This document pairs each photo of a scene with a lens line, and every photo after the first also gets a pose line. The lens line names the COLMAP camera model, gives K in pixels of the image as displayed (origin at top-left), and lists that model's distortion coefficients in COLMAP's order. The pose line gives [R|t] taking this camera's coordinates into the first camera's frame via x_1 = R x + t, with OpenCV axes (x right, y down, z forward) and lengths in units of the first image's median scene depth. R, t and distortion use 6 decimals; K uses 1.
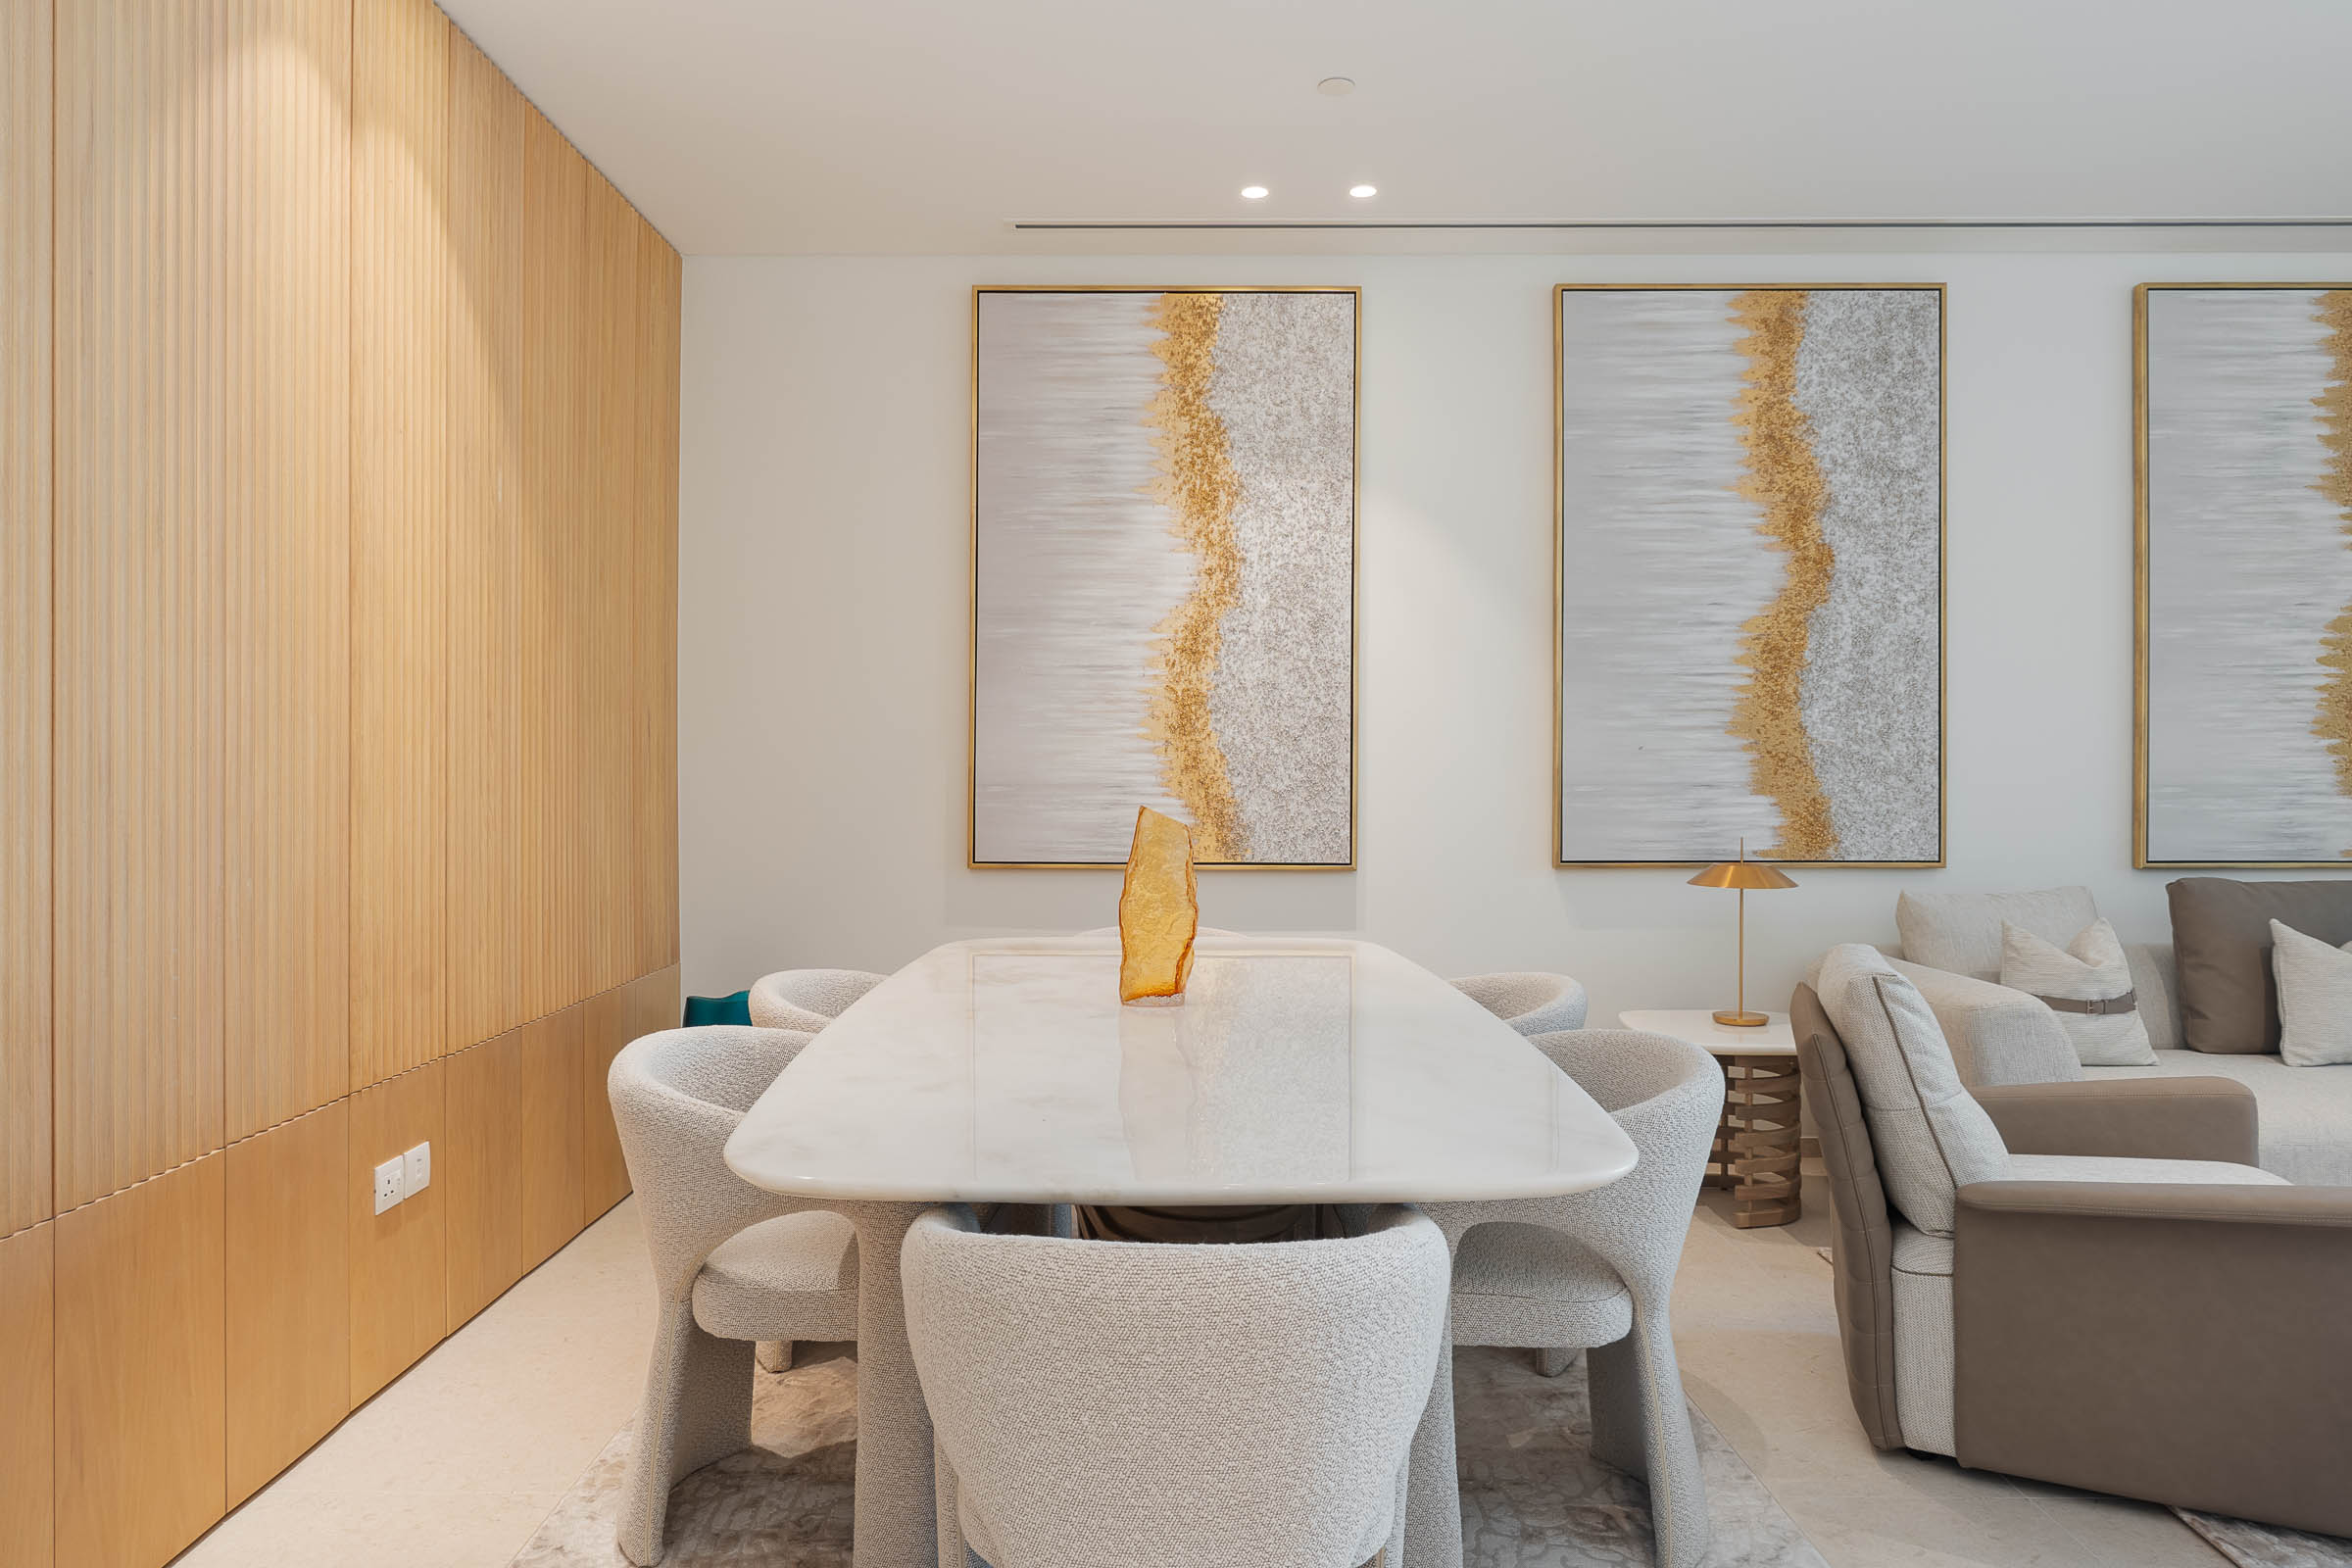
lens RADIAL K [[1426.3, 0, 1168.4], [0, 1426.3, 765.1], [0, 0, 1]] dist [-0.000714, 0.002377]
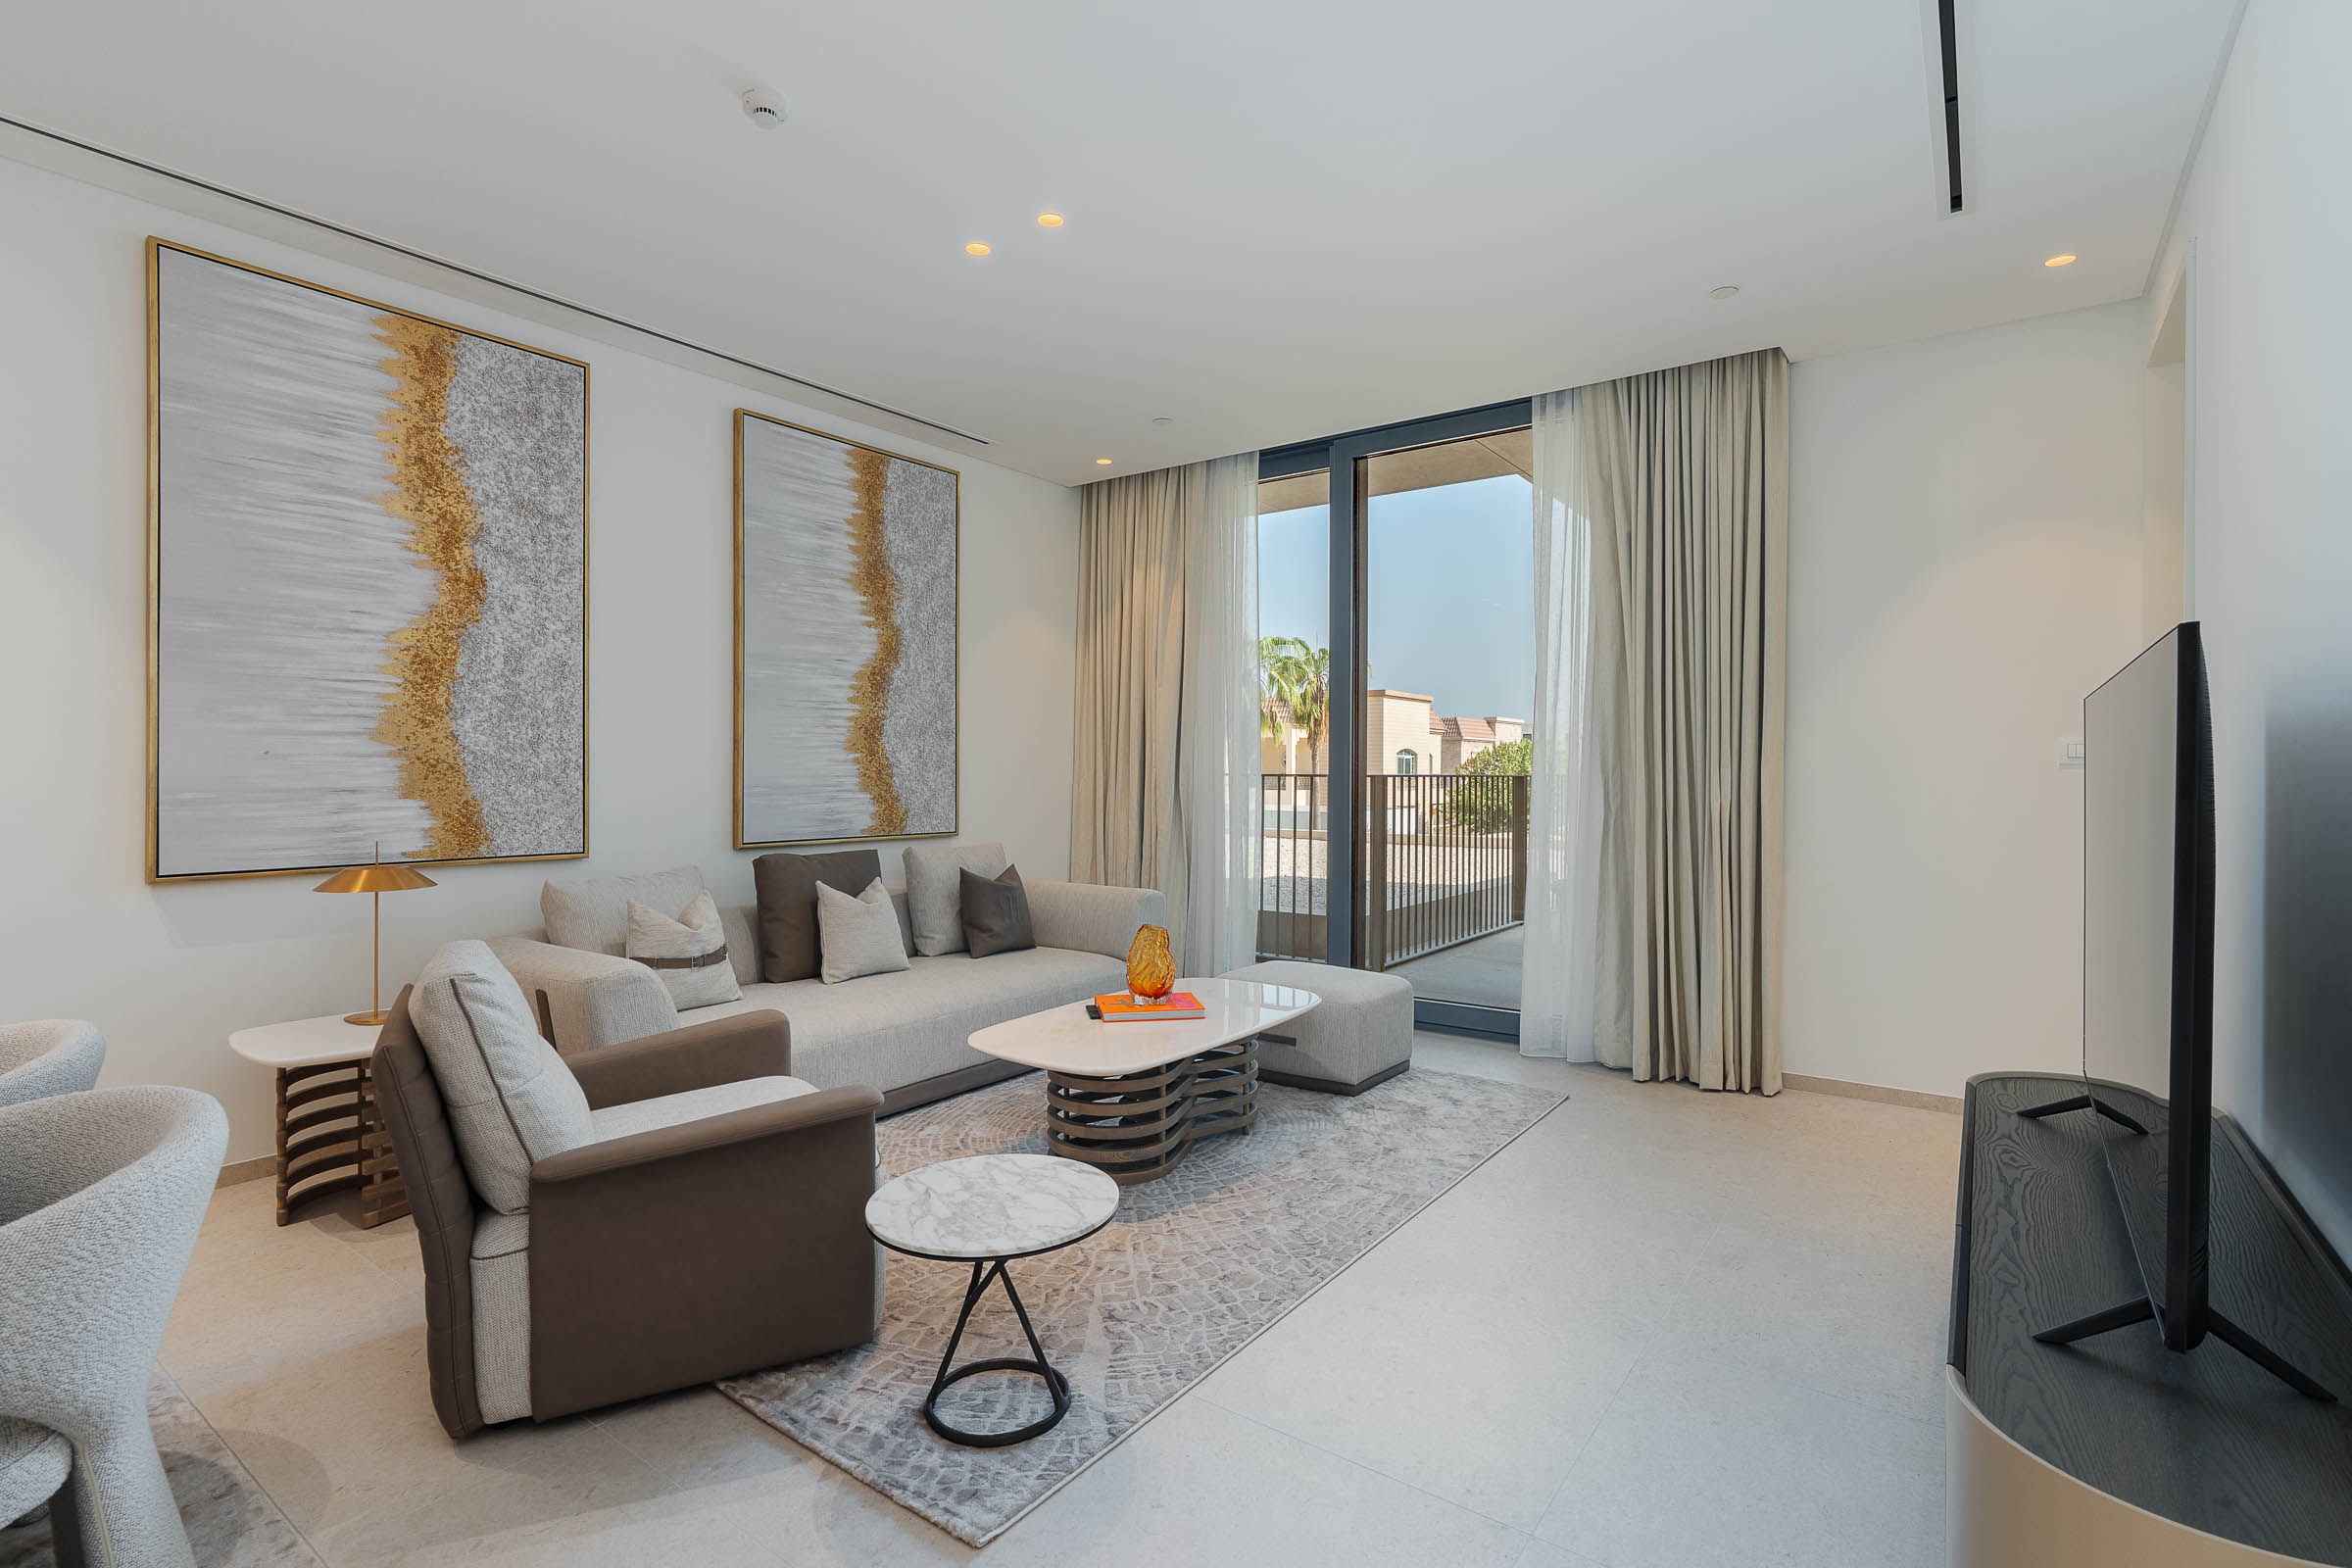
lens RADIAL K [[1103.8, 0, 1172.9], [0, 1103.8, 775.7], [0, 0, 1]] dist [-0.008935, 0.004219]
pose [[0.590748, -0.001699, 0.806855, 0.093591], [-0.002010, 0.999992, 0.003577, -0.000238], [-0.806854, -0.003735, 0.590739, 0.068241]]
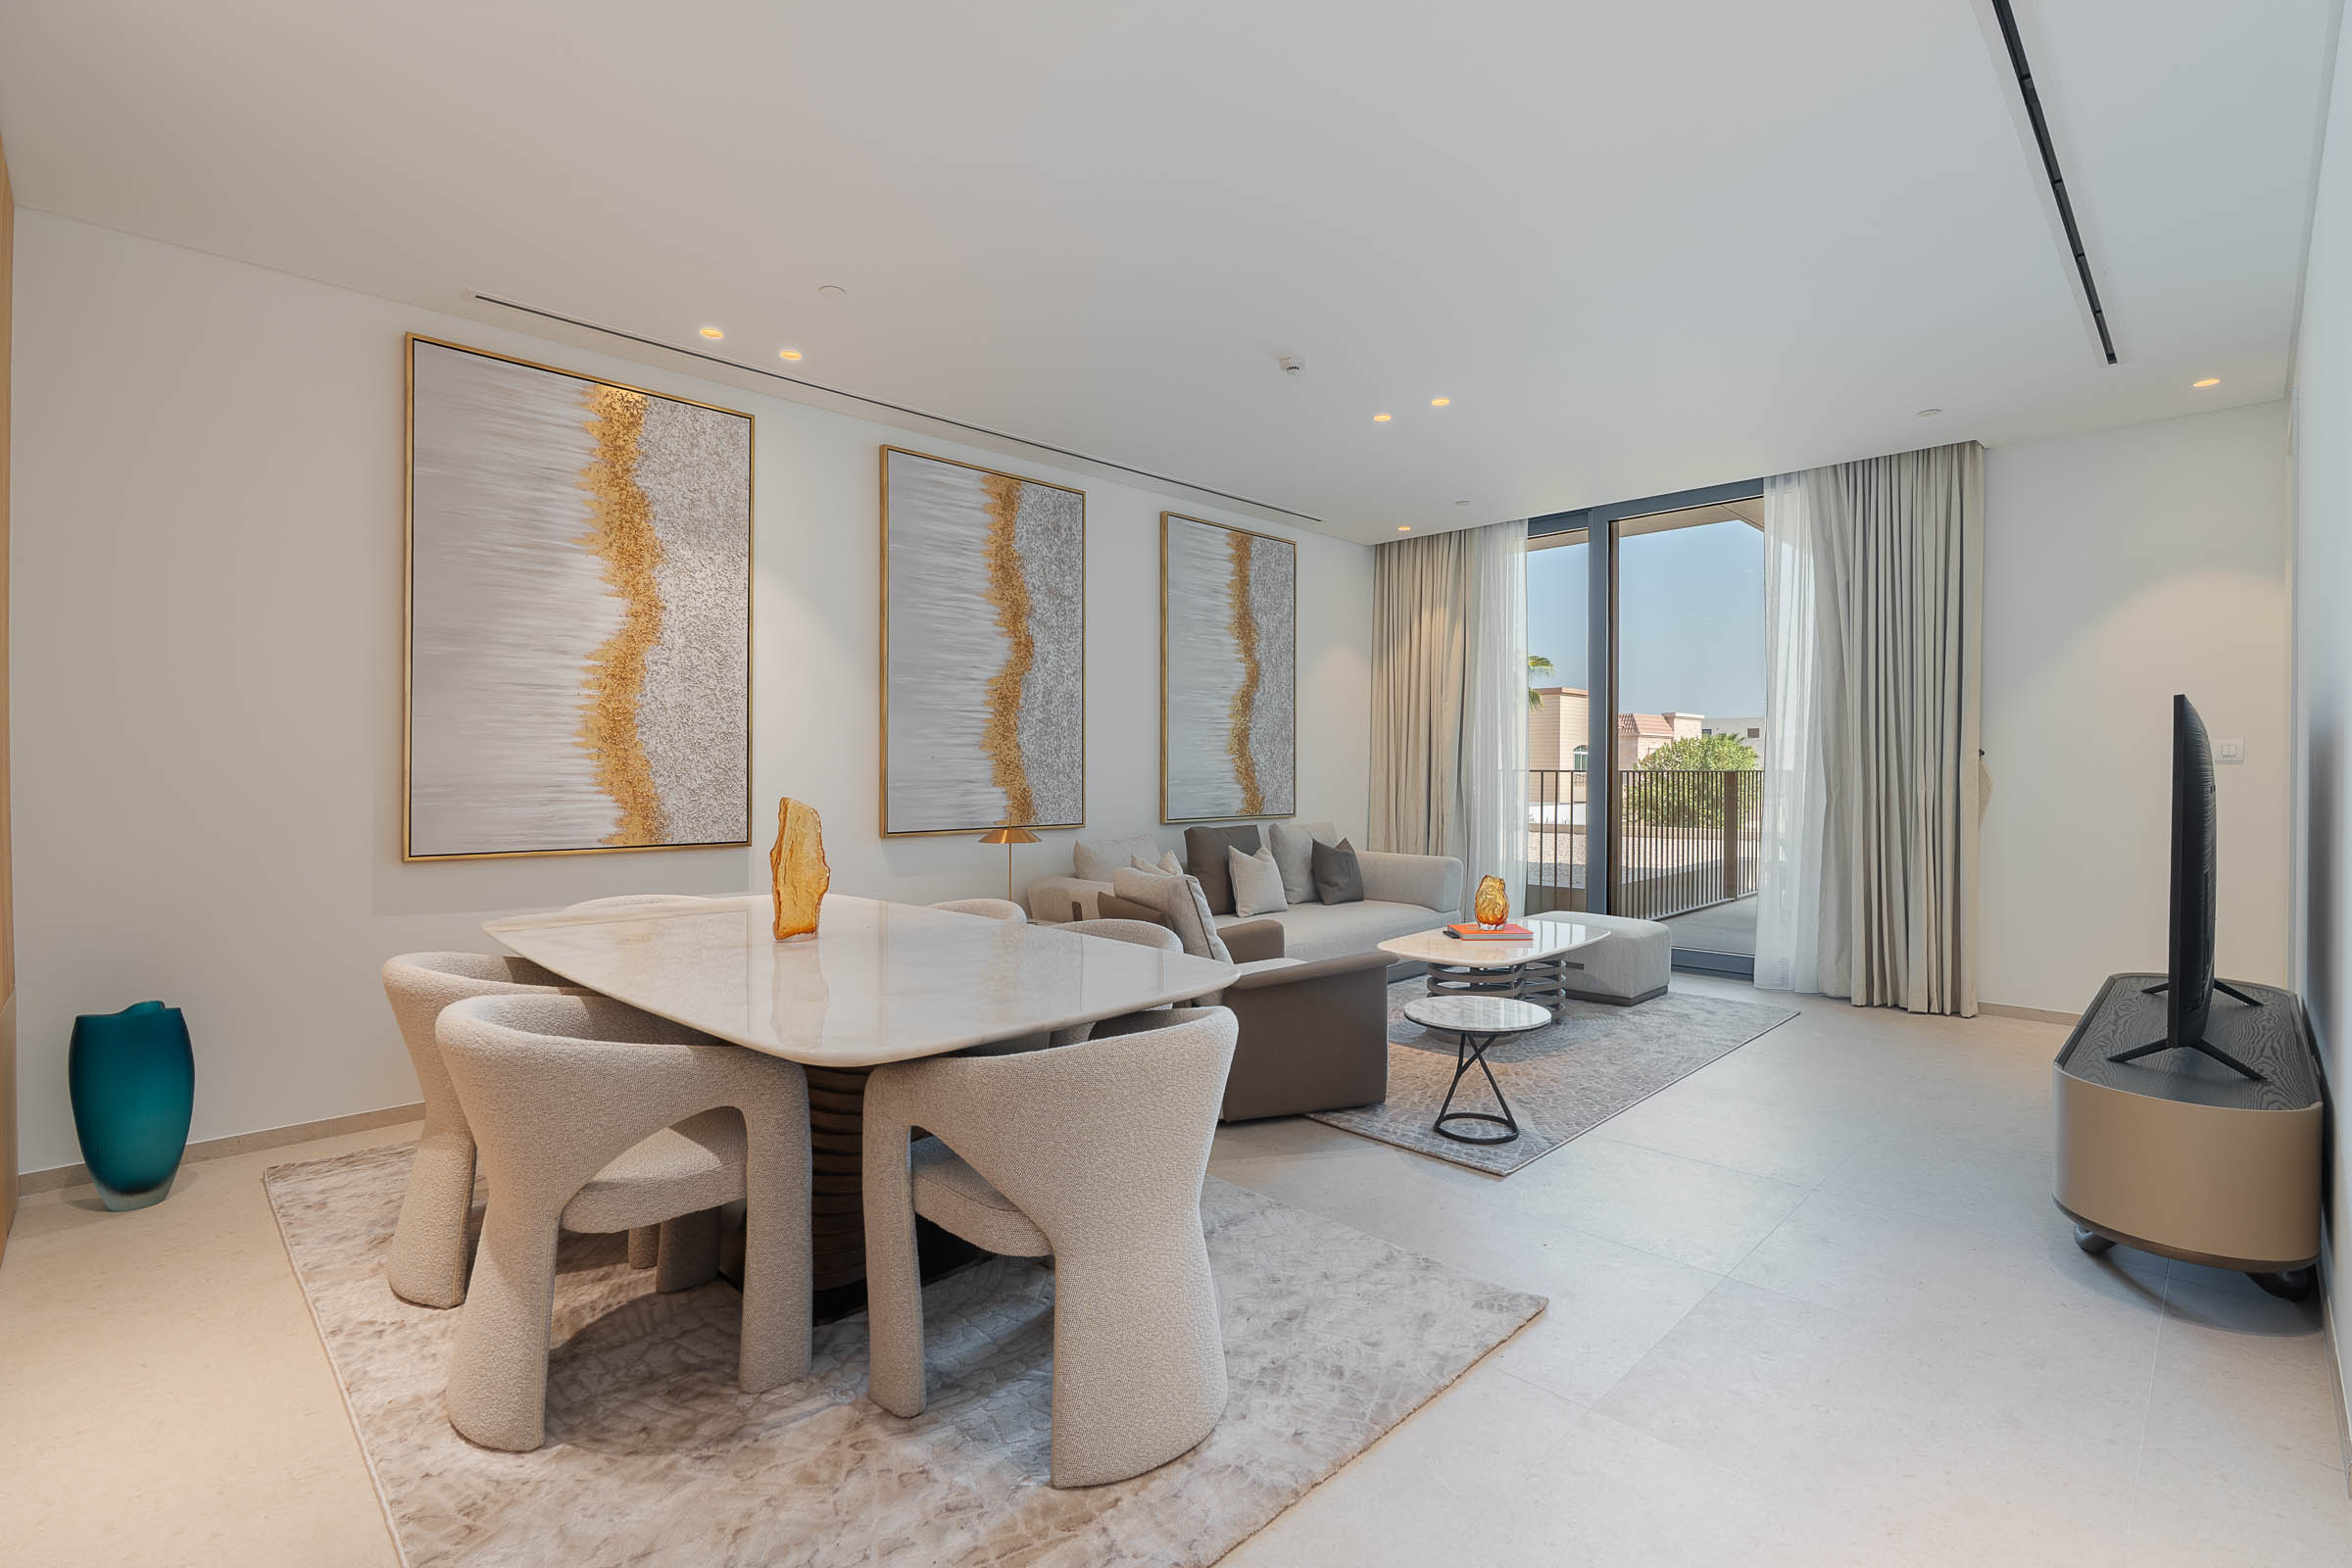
lens RADIAL K [[1062.0, 0, 1172.7], [0, 1062.0, 774.6], [0, 0, 1]] dist [-0.010297, 0.003942]
pose [[0.707672, -0.004303, 0.706528, -0.296600], [0.000227, 0.999983, 0.005863, 0.000066], [-0.706541, -0.003988, 0.707661, 0.005678]]
